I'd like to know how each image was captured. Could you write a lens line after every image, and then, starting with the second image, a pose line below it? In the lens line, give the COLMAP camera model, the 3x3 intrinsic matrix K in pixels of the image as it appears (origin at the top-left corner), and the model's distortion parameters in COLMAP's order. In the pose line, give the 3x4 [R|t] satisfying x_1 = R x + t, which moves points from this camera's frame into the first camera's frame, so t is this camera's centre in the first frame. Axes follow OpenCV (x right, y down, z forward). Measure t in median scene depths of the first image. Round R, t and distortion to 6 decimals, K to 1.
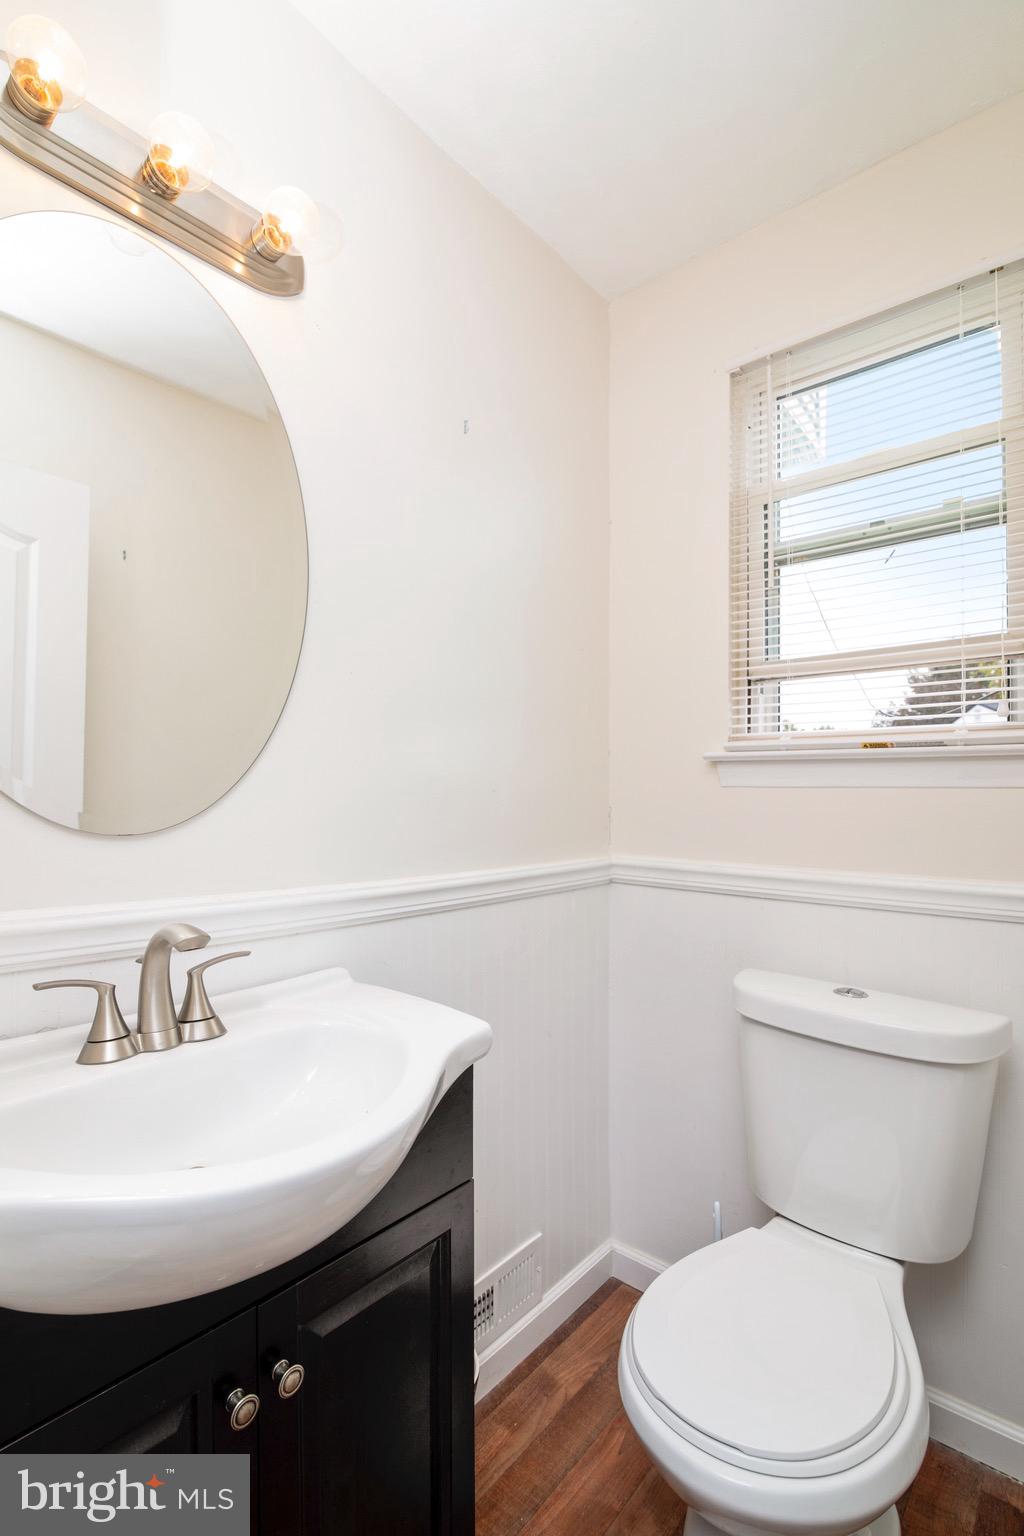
lens RADIAL K [[701.1, 0, 503.2], [0, 701.1, 786.1], [0, 0, 1]] dist [-0.020754, 0.000242]
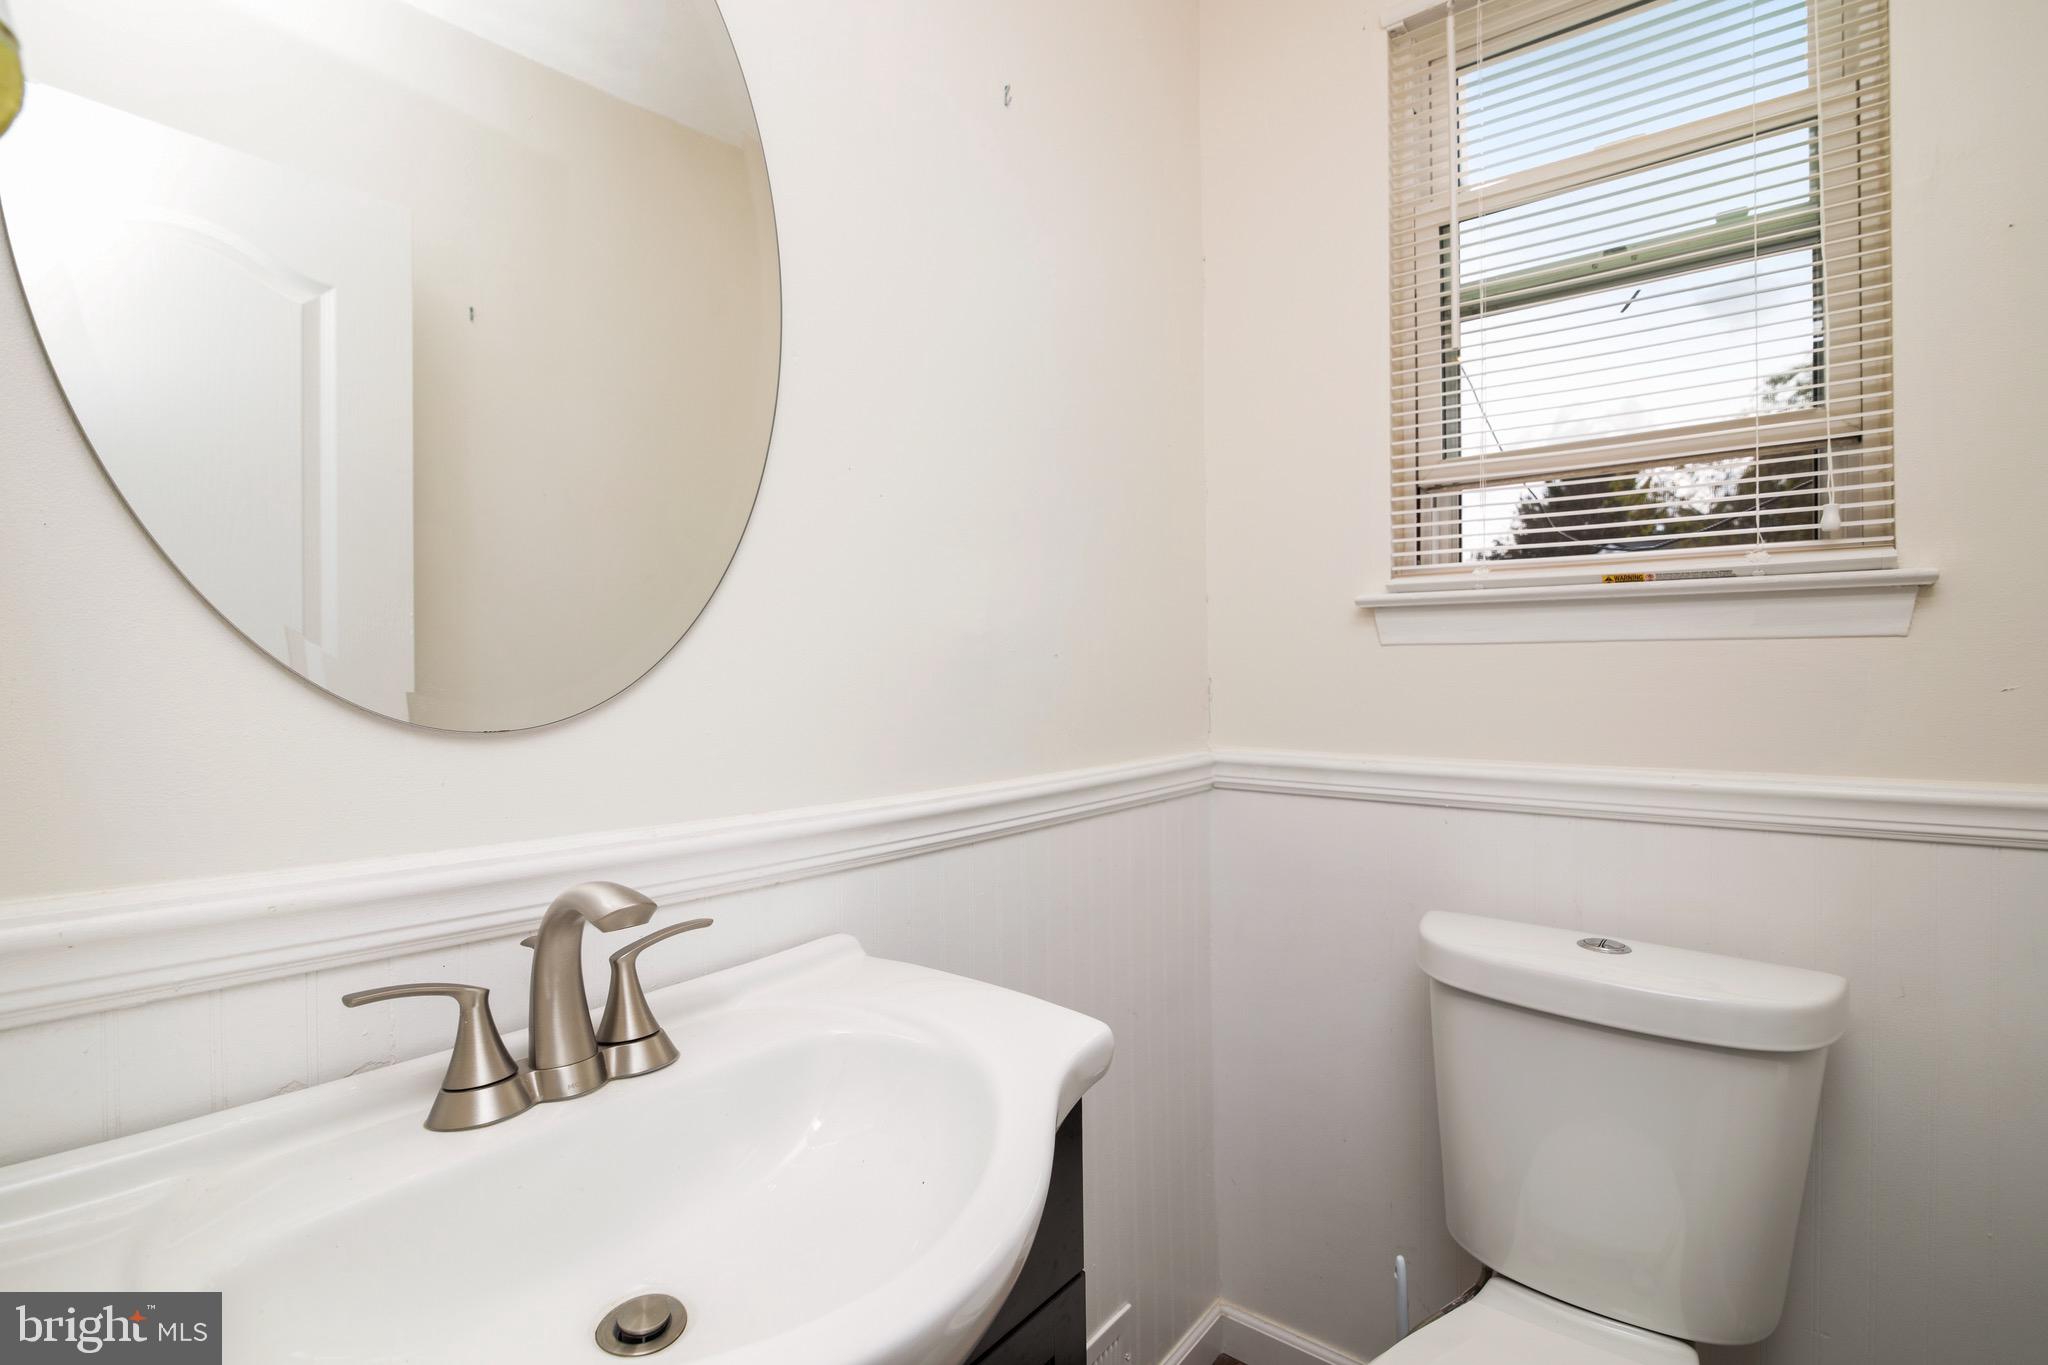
lens RADIAL K [[934.9, 0, 1028.6], [0, 934.9, 682.4], [0, 0, 1]] dist [-0.020754, 0.000242]
pose [[0.998952, -0.017083, 0.042466, -0.084583], [0.015965, 0.999520, 0.026533, 0.009973], [-0.042899, -0.025827, 0.998746, 0.132843]]
